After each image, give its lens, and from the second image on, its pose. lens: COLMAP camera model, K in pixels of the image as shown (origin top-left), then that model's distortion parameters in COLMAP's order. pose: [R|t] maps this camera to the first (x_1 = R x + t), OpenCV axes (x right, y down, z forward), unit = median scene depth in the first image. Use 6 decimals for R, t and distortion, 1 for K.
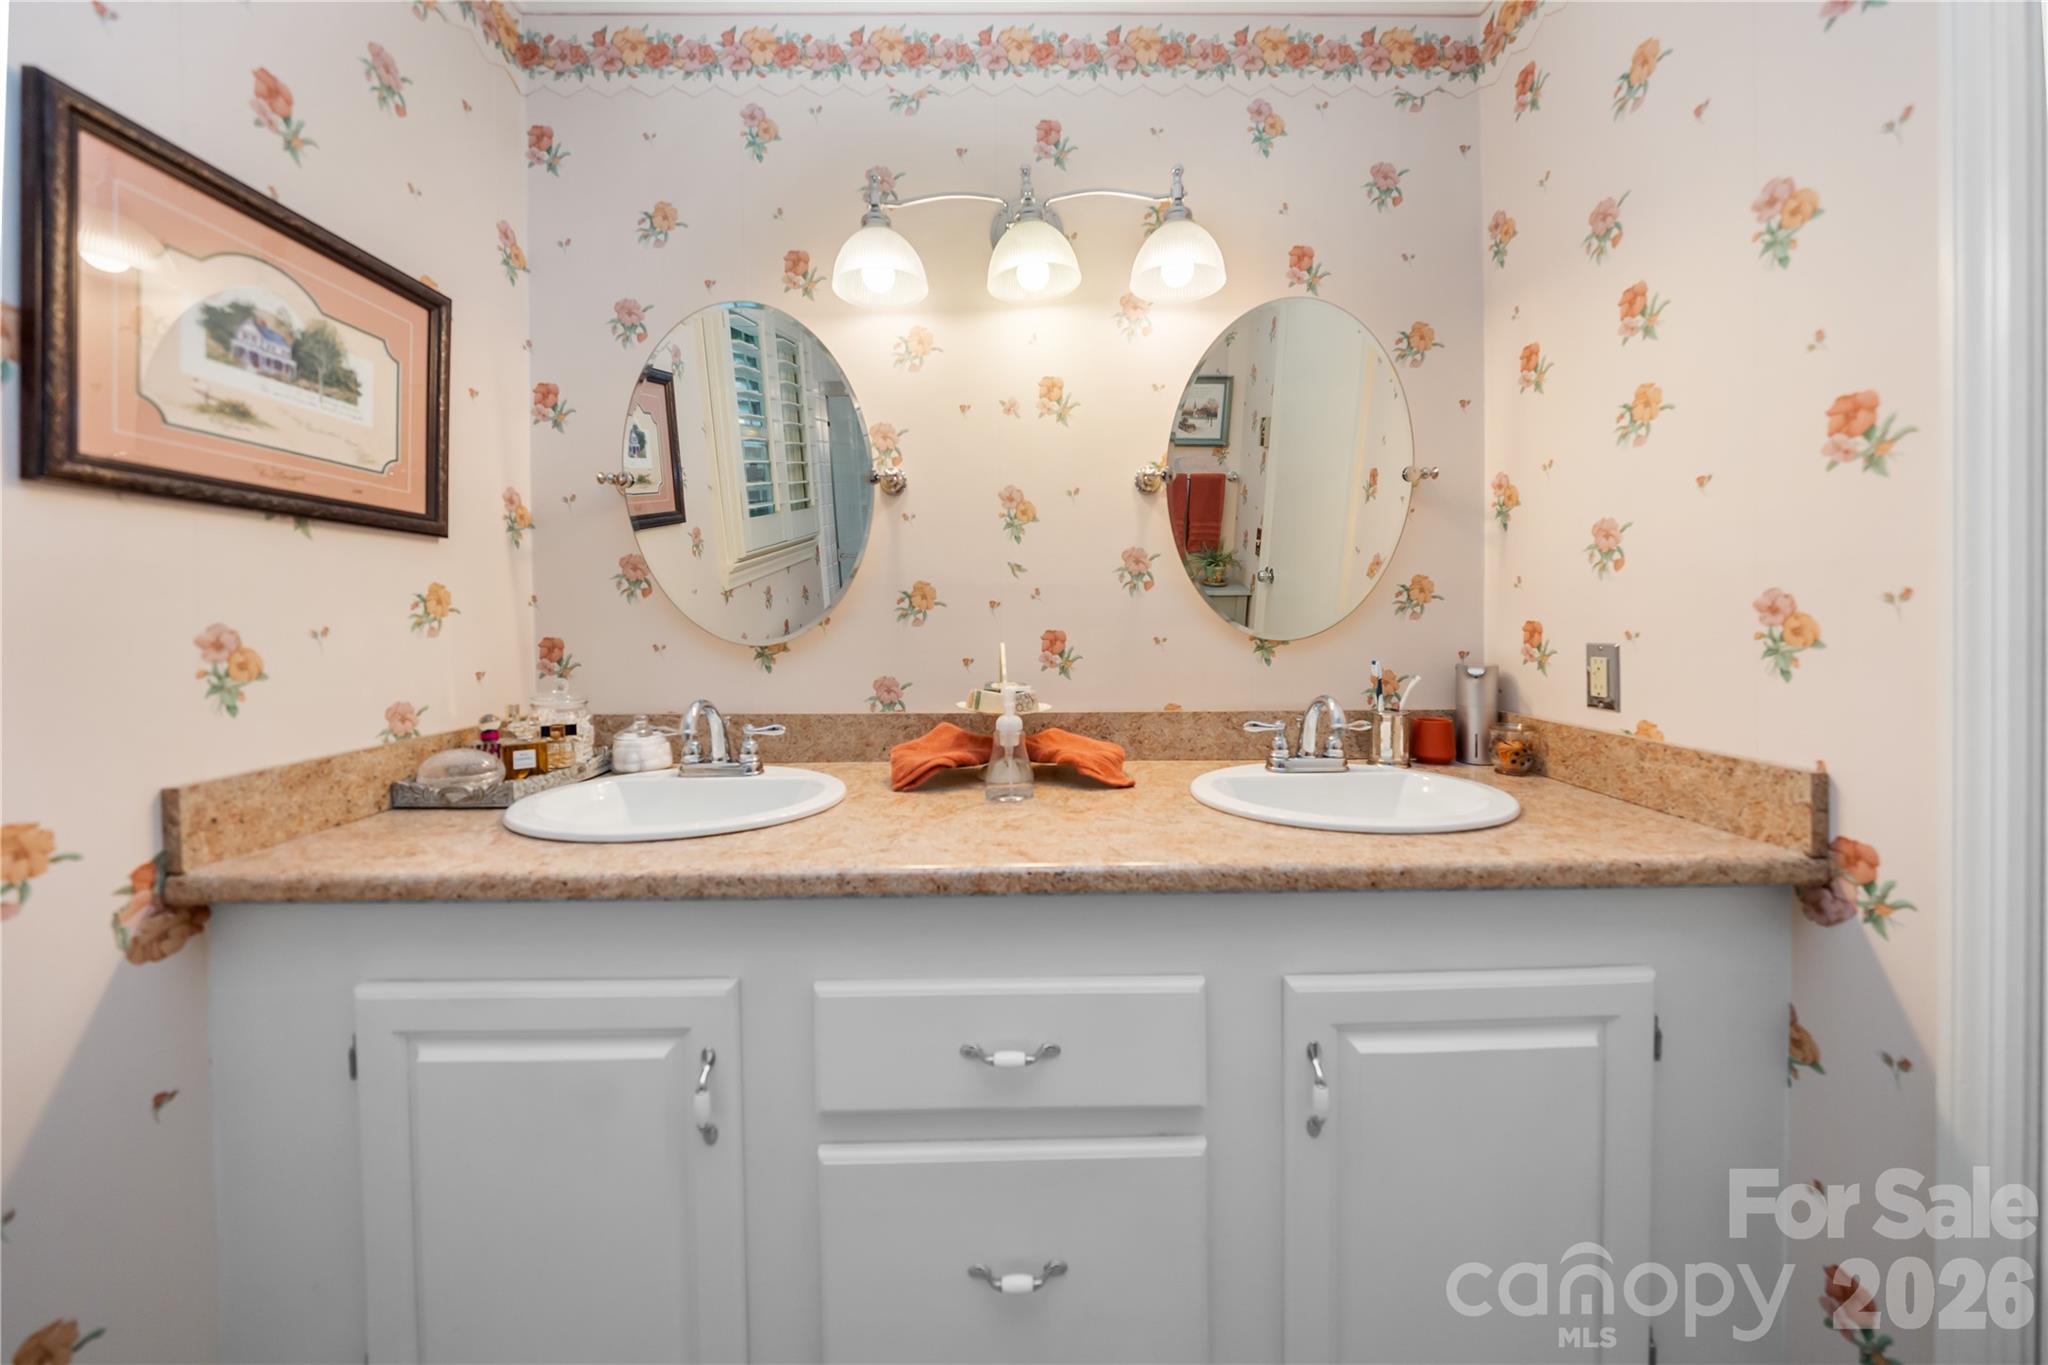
lens RADIAL K [[697.0, 0, 1037.9], [0, 697.0, 619.7], [0, 0, 1]] dist [-0.005930, 0.000473]
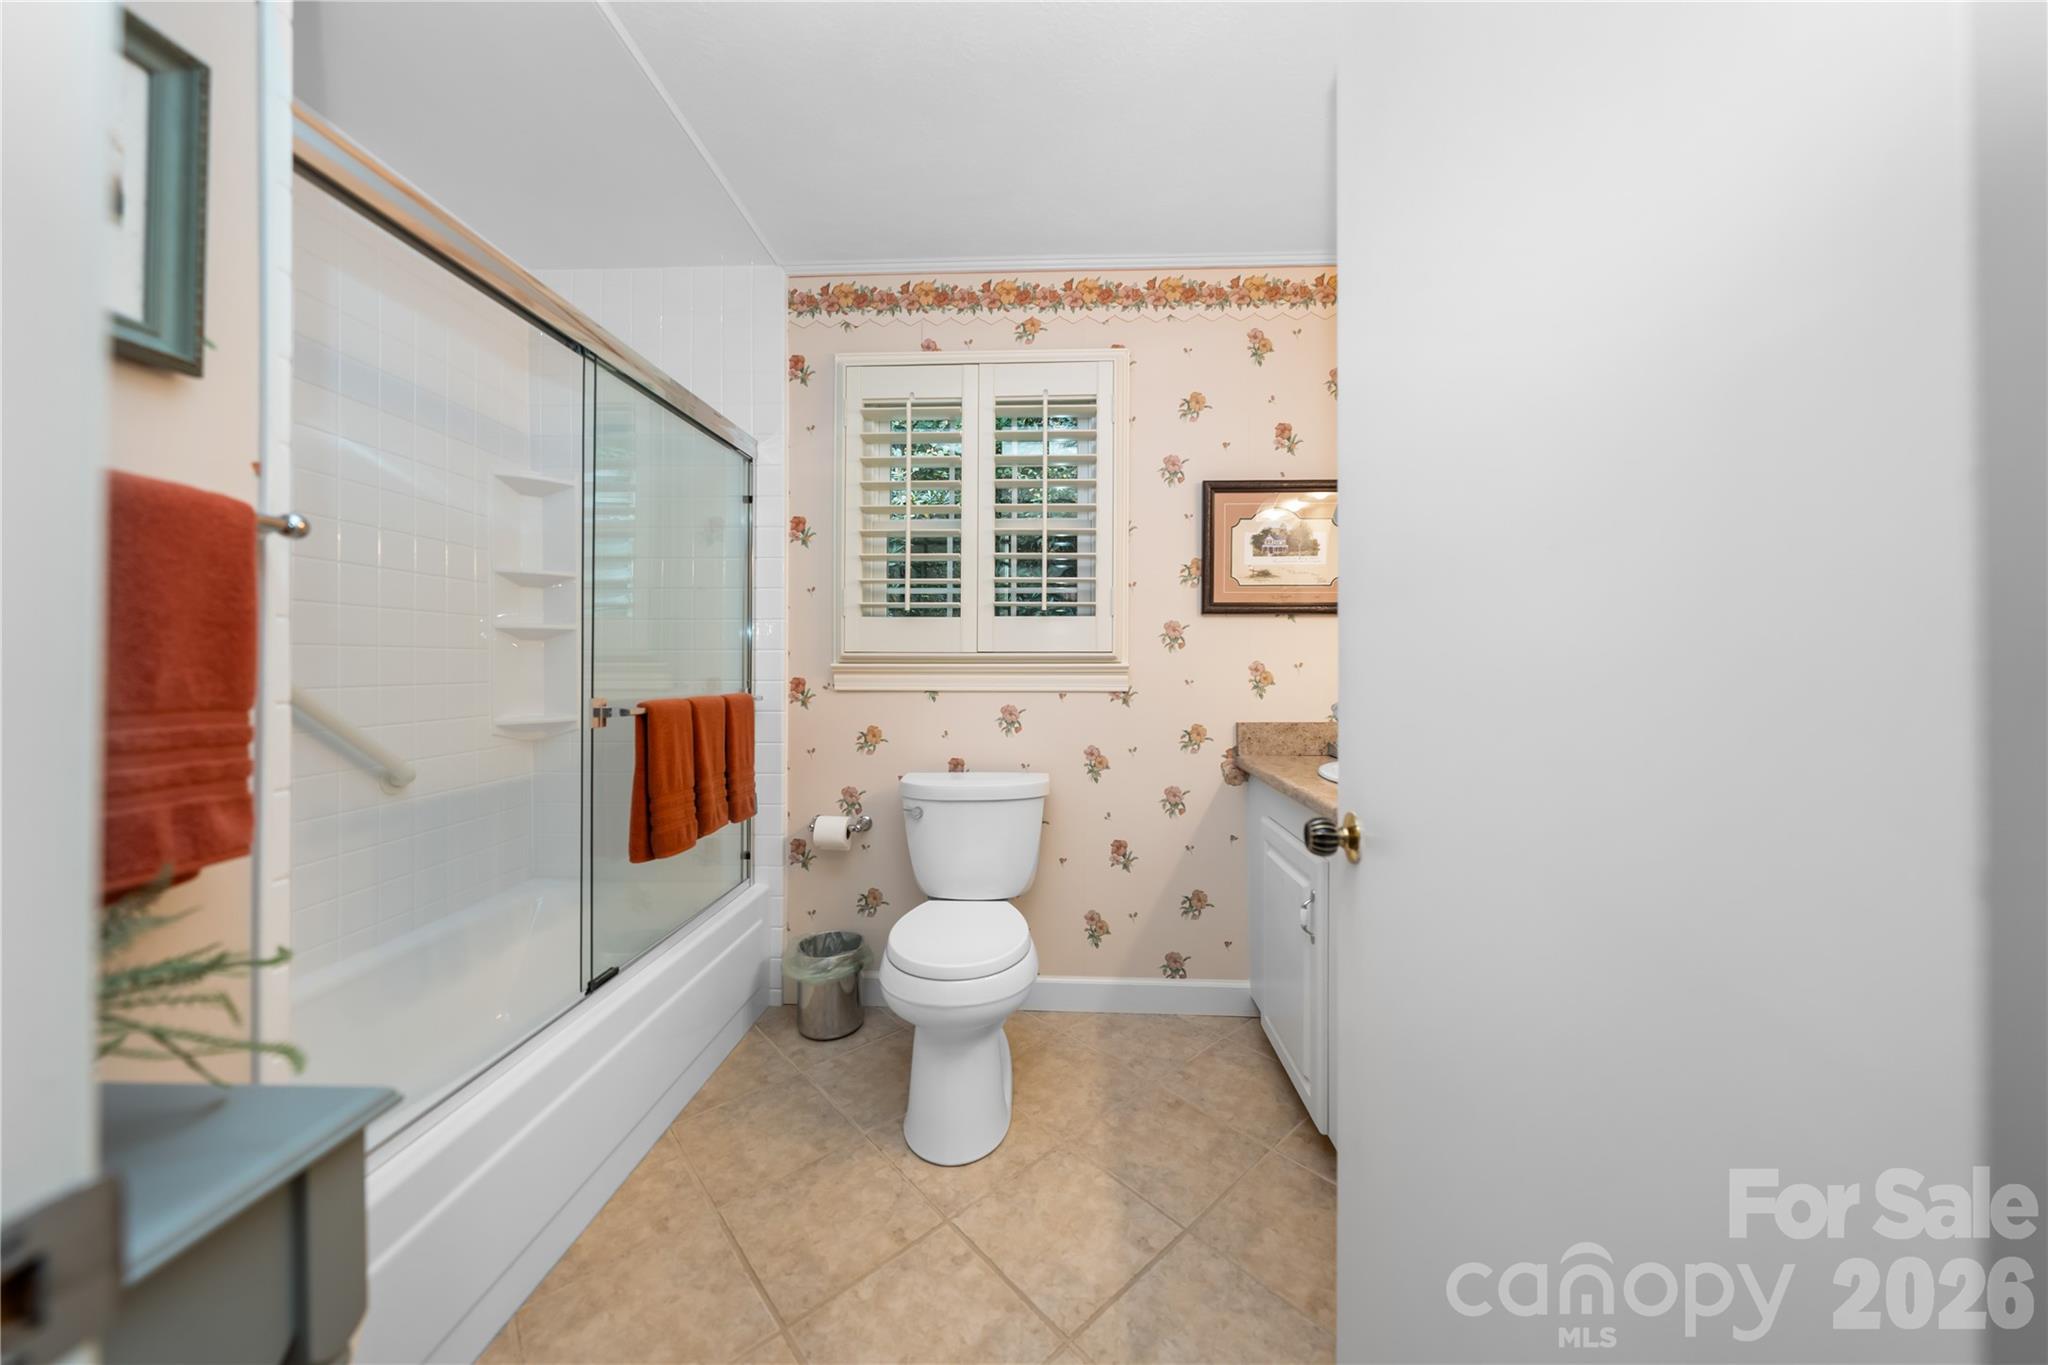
lens RADIAL K [[697.0, 0, 1025.6], [0, 697.0, 665.2], [0, 0, 1]] dist [-0.005930, 0.000473]
pose [[-0.076570, 0.002531, -0.997061, 1.348160], [-0.012355, 0.999918, 0.003487, 0.021487], [0.996988, 0.012585, -0.076533, 0.354750]]
